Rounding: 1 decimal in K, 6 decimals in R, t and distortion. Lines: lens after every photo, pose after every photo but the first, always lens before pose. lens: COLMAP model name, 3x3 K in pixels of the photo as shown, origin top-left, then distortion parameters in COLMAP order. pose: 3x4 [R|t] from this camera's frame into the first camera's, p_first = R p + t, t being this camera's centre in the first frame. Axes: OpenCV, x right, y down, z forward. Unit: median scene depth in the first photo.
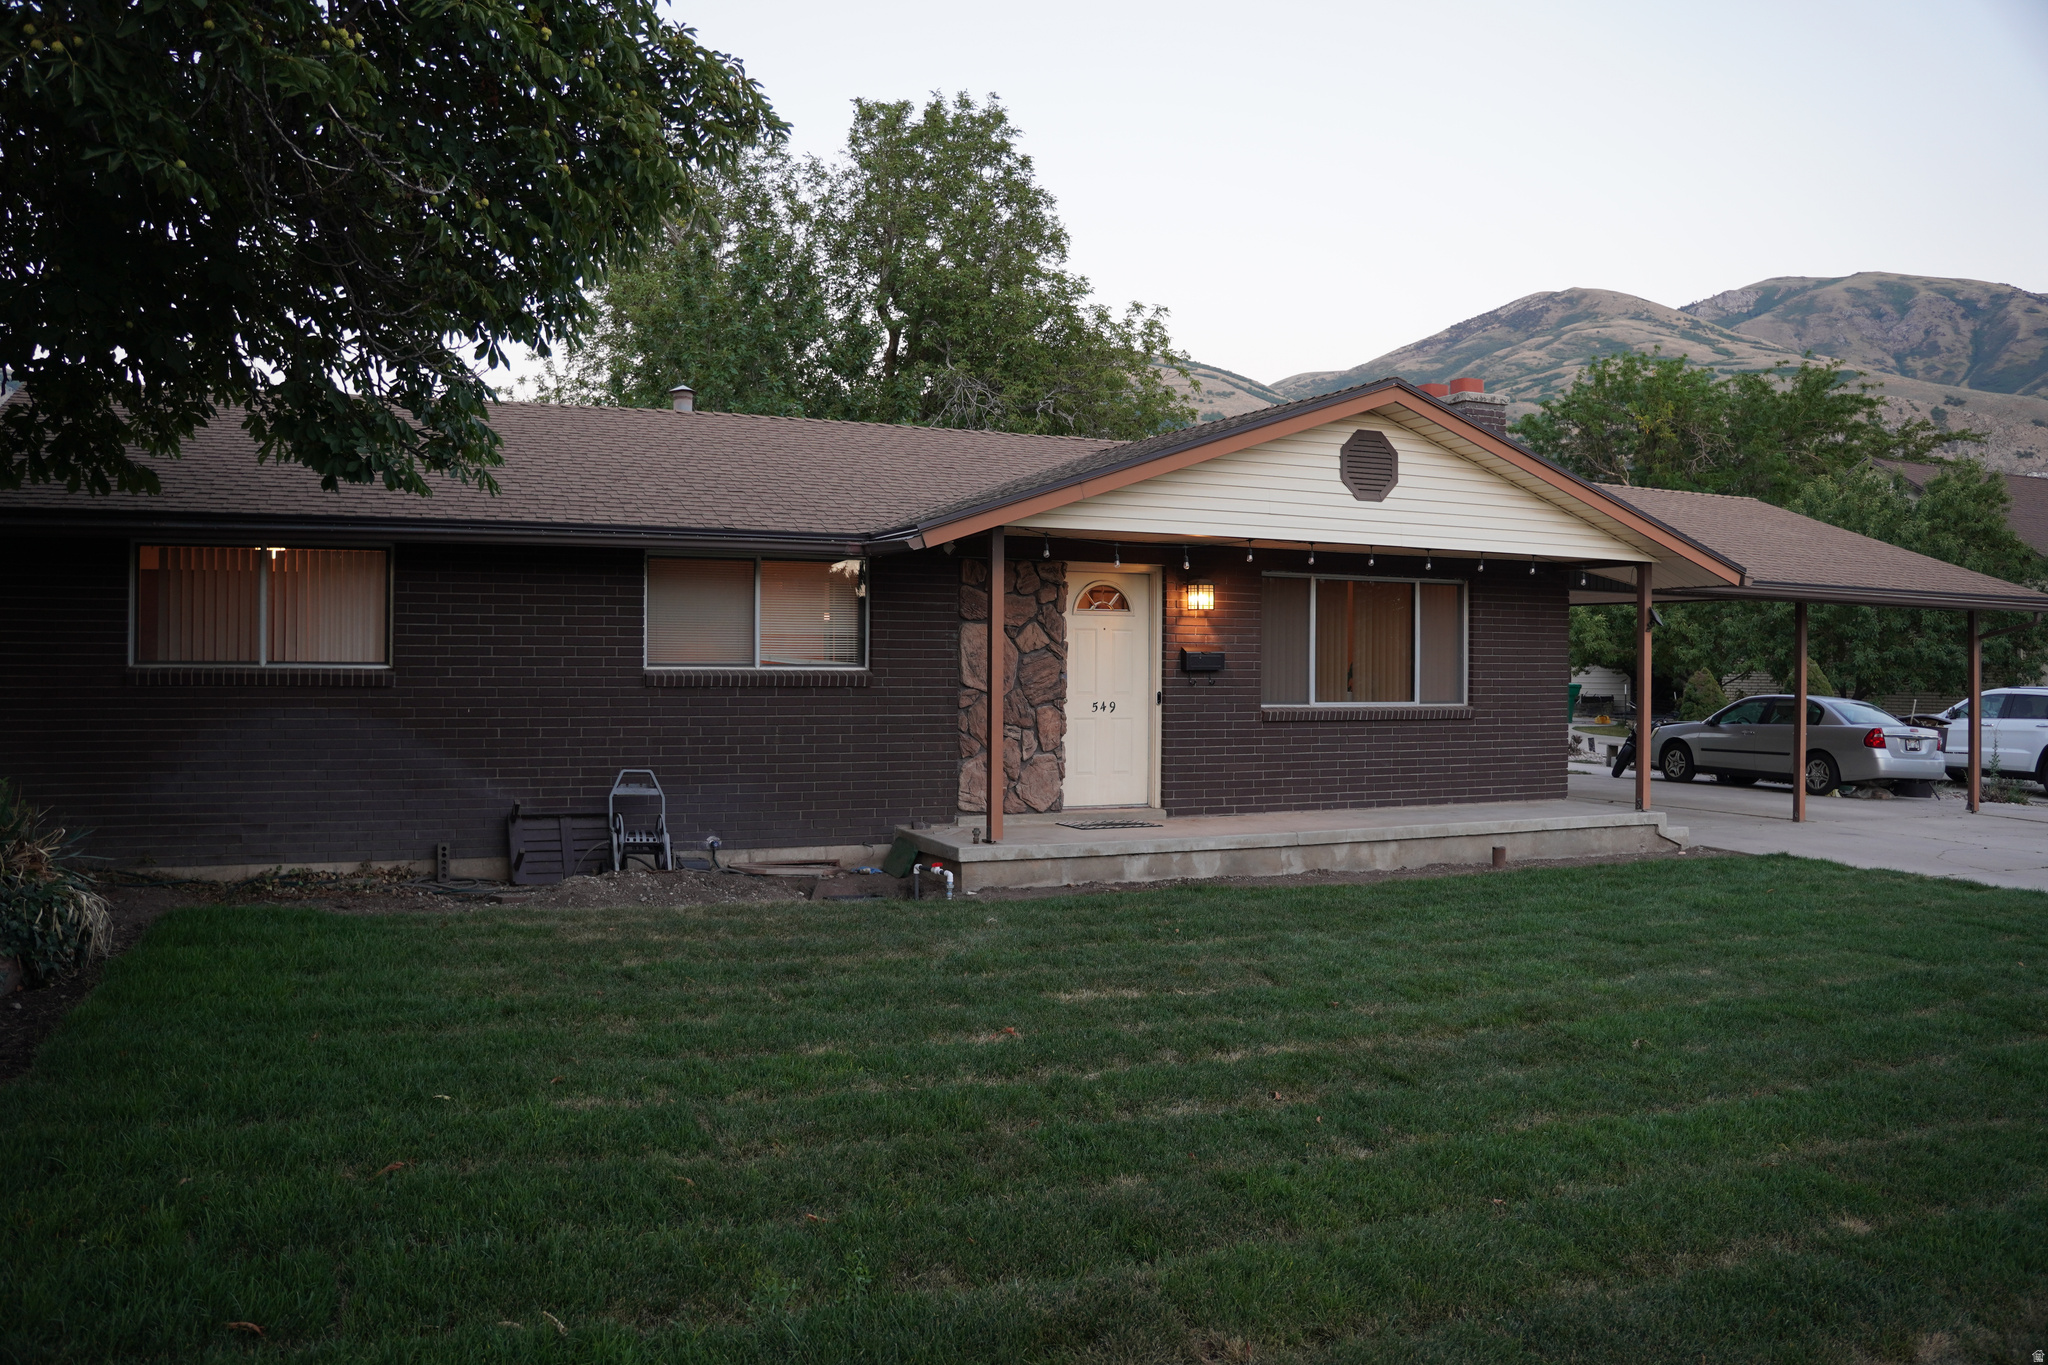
lens RADIAL K [[1624.4, 0, 1024.0], [0, 1624.4, 682.5], [0, 0, 1]] dist [-0.202839, 0.126148]
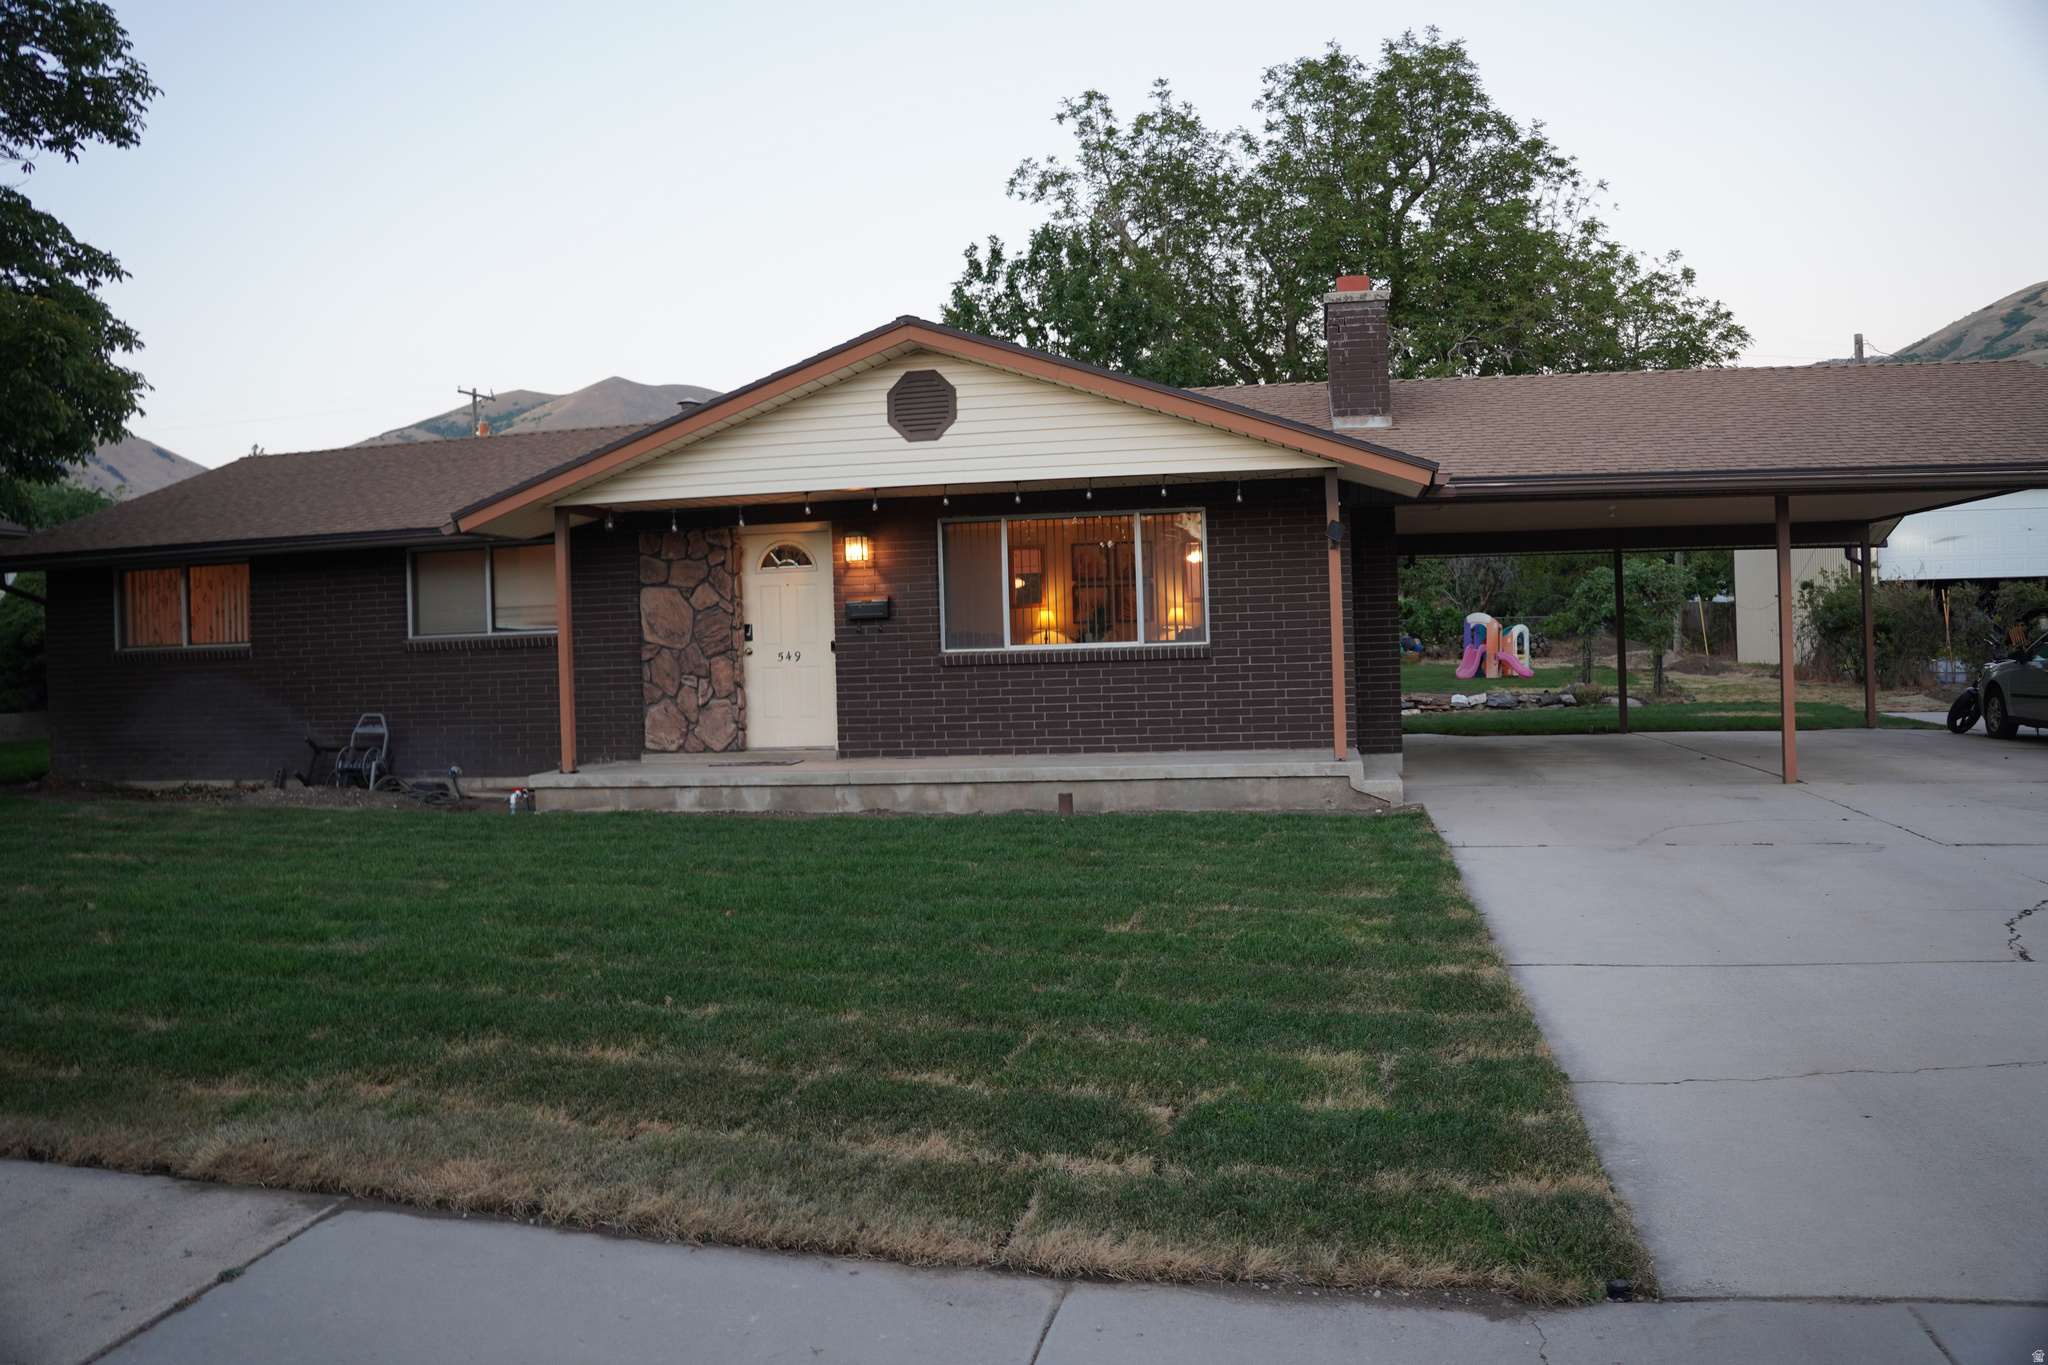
lens RADIAL K [[1624.4, 0, 1024.0], [0, 1624.4, 682.5], [0, 0, 1]] dist [-0.202839, 0.126148]
pose [[0.816510, -0.021734, -0.576922, 0.840779], [0.030467, 0.999521, 0.005466, 0.032901], [0.576527, -0.022040, 0.816781, 0.214334]]
